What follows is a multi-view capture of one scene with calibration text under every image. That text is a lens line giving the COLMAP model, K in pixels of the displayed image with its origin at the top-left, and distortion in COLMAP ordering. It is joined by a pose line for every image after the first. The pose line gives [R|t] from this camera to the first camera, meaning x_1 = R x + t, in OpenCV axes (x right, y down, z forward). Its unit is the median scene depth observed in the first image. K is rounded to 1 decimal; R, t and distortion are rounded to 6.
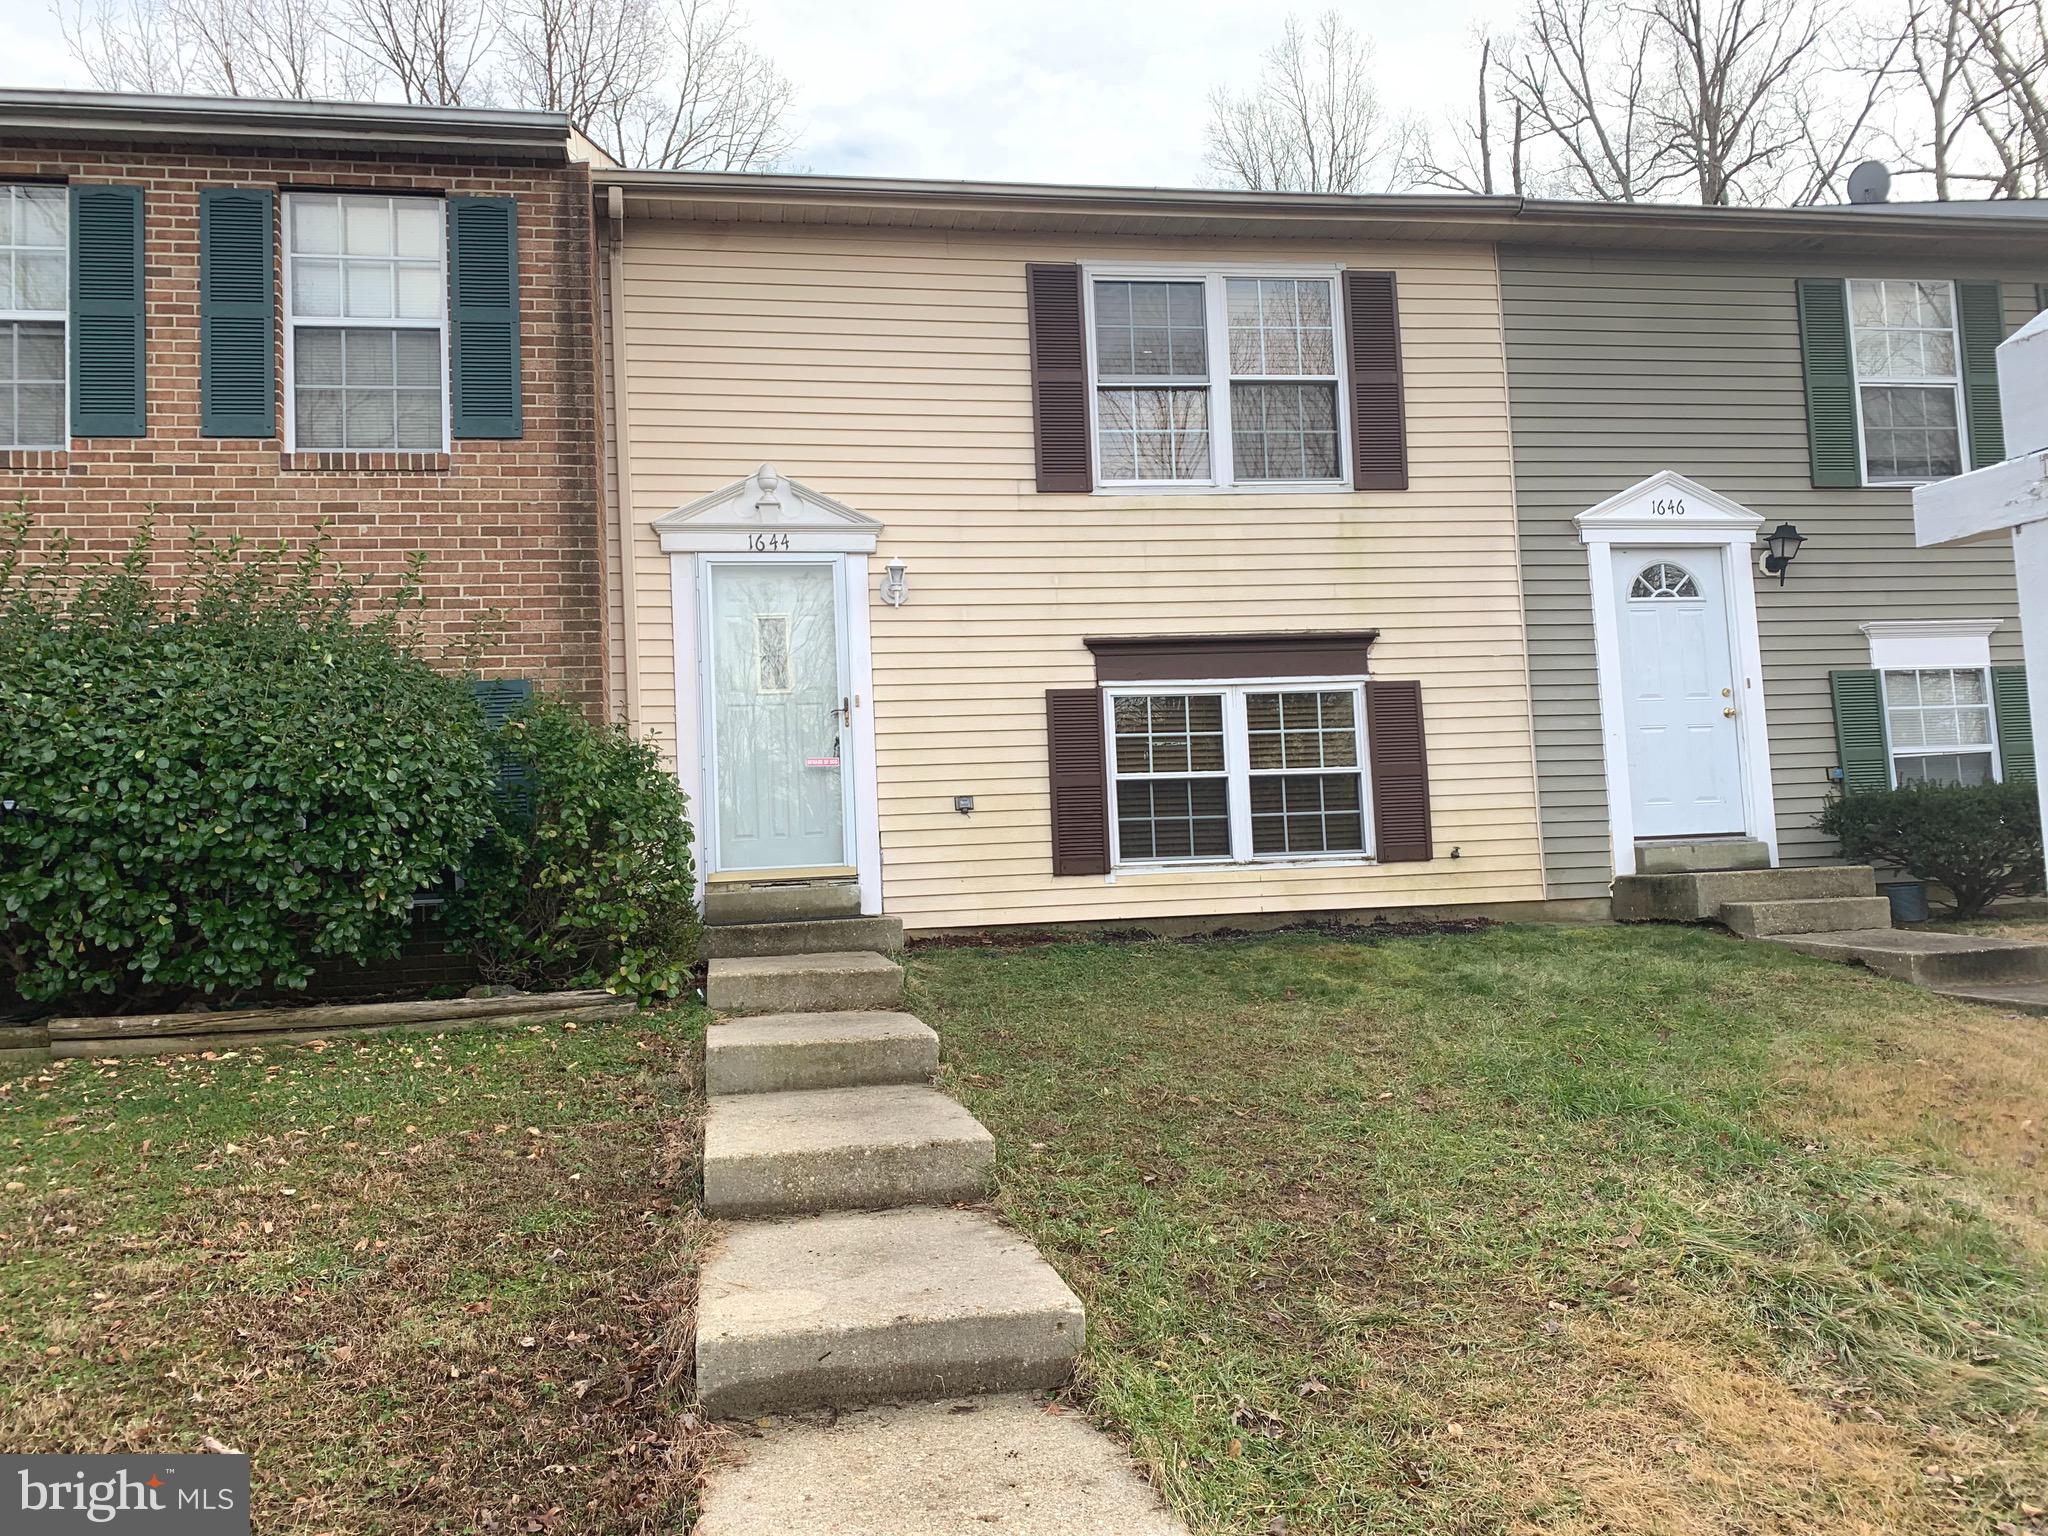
lens RADIAL K [[1549.9, 0, 1013.7], [0, 1549.9, 763.5], [0, 0, 1]] dist [0.034113, -0.047865]
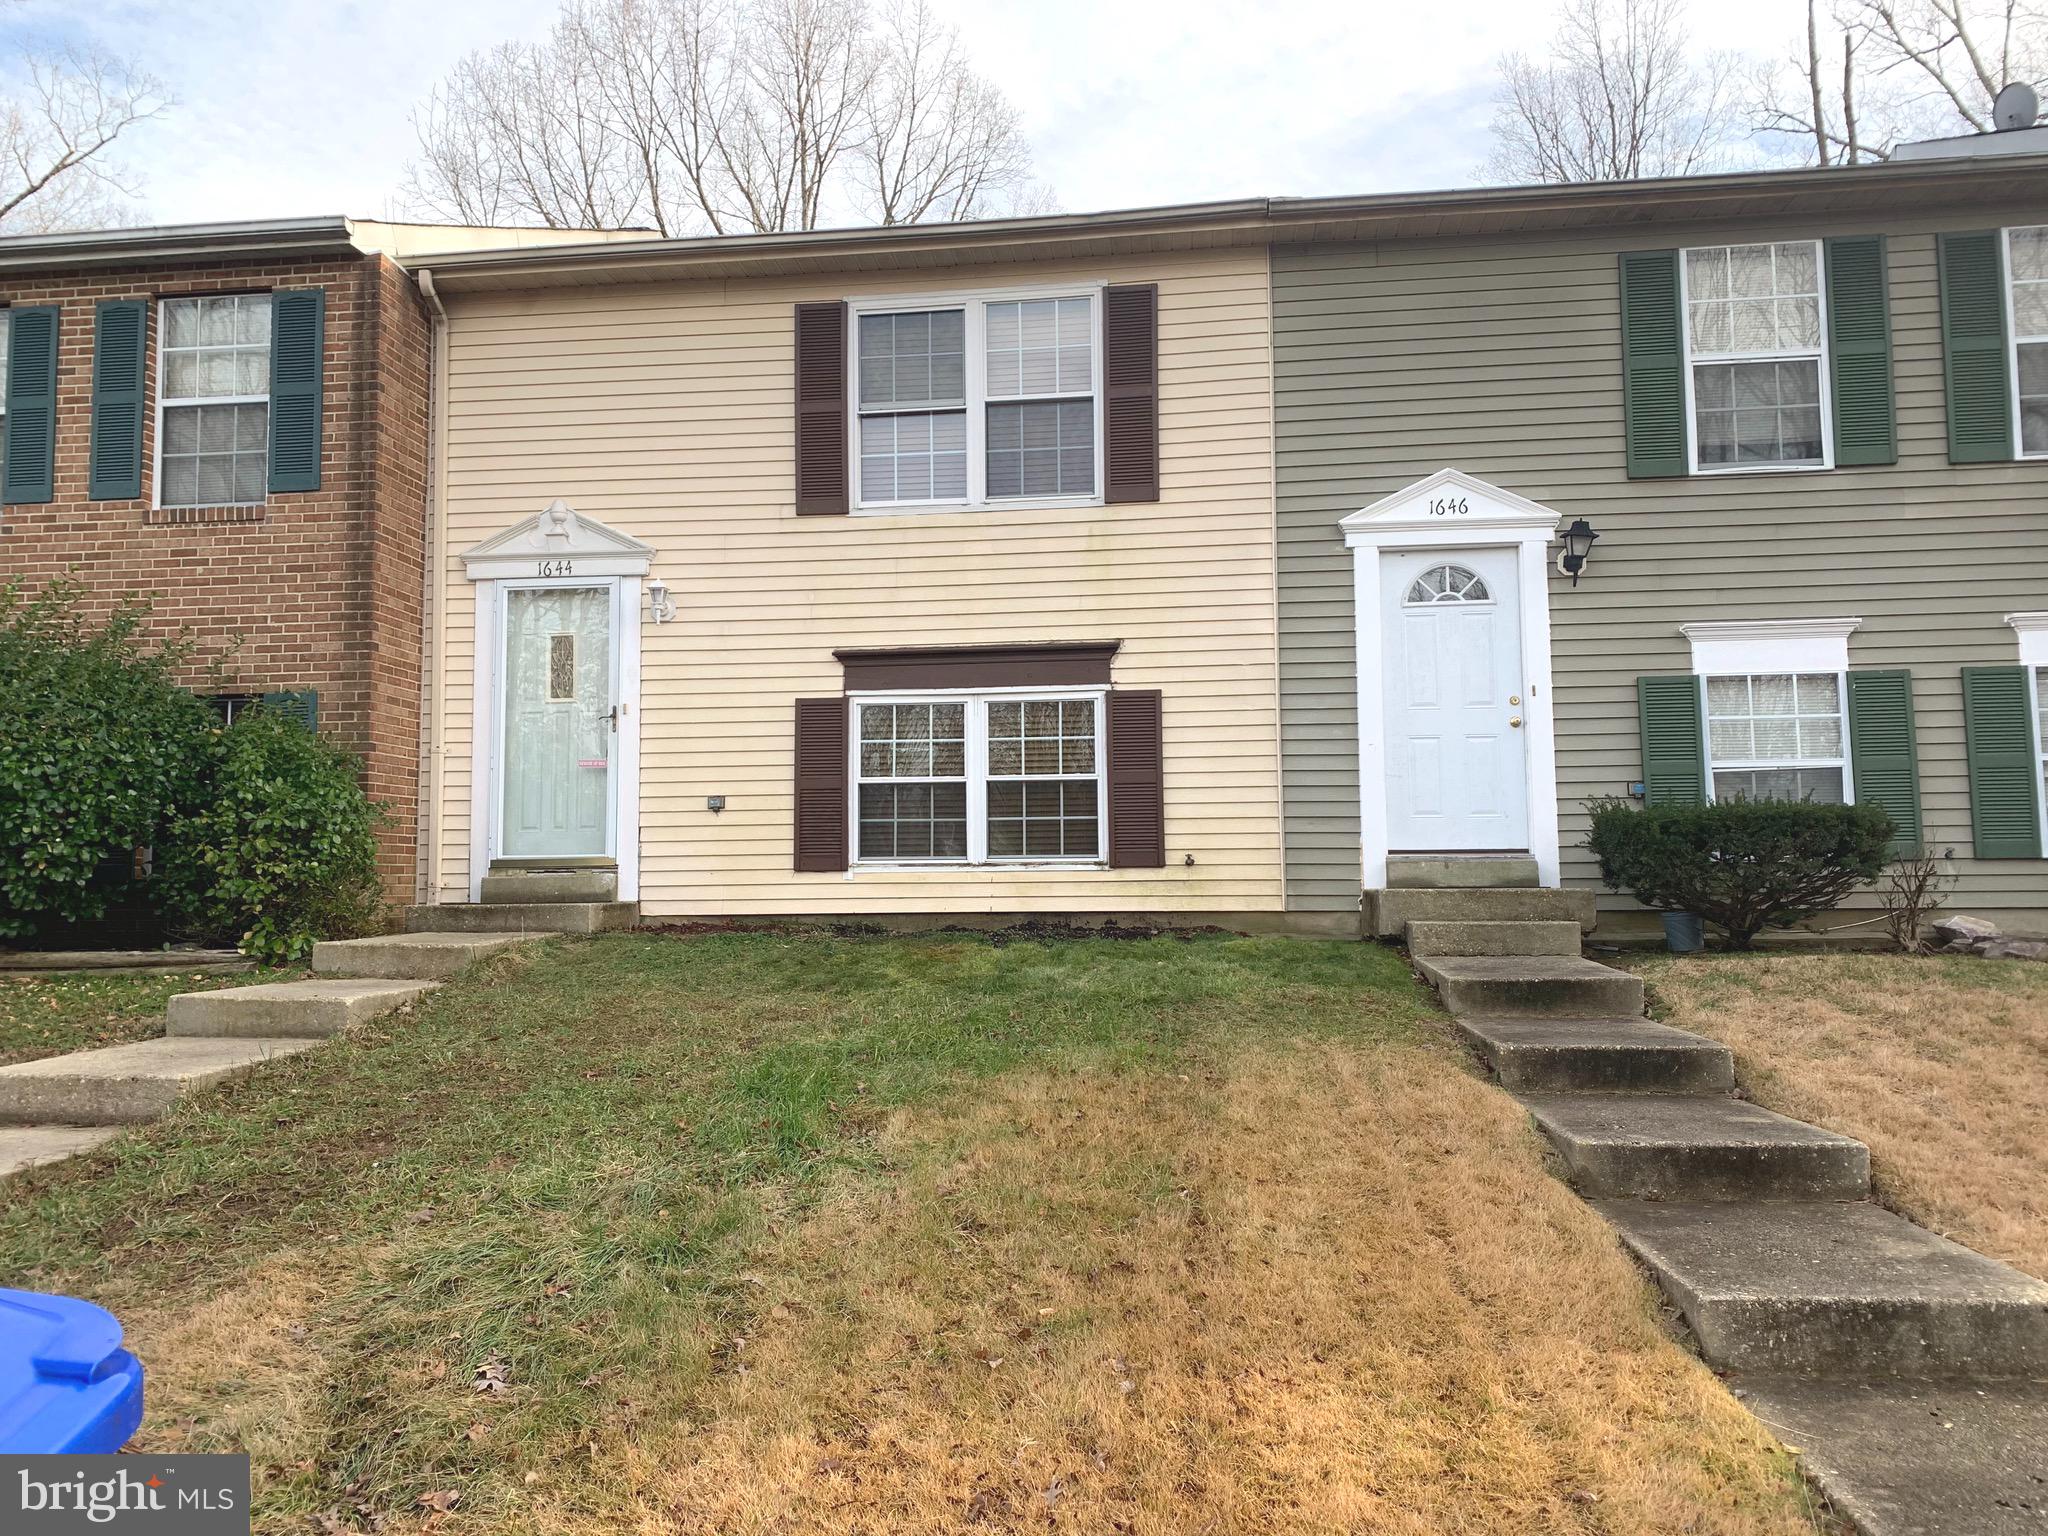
lens RADIAL K [[1549.9, 0, 1017.8], [0, 1549.9, 764.2], [0, 0, 1]] dist [0.034113, -0.047865]
pose [[0.956142, 0.012885, -0.292620, 0.480949], [-0.011447, 0.999913, 0.006626, -0.010693], [0.292679, -0.002985, 0.956206, 0.009351]]
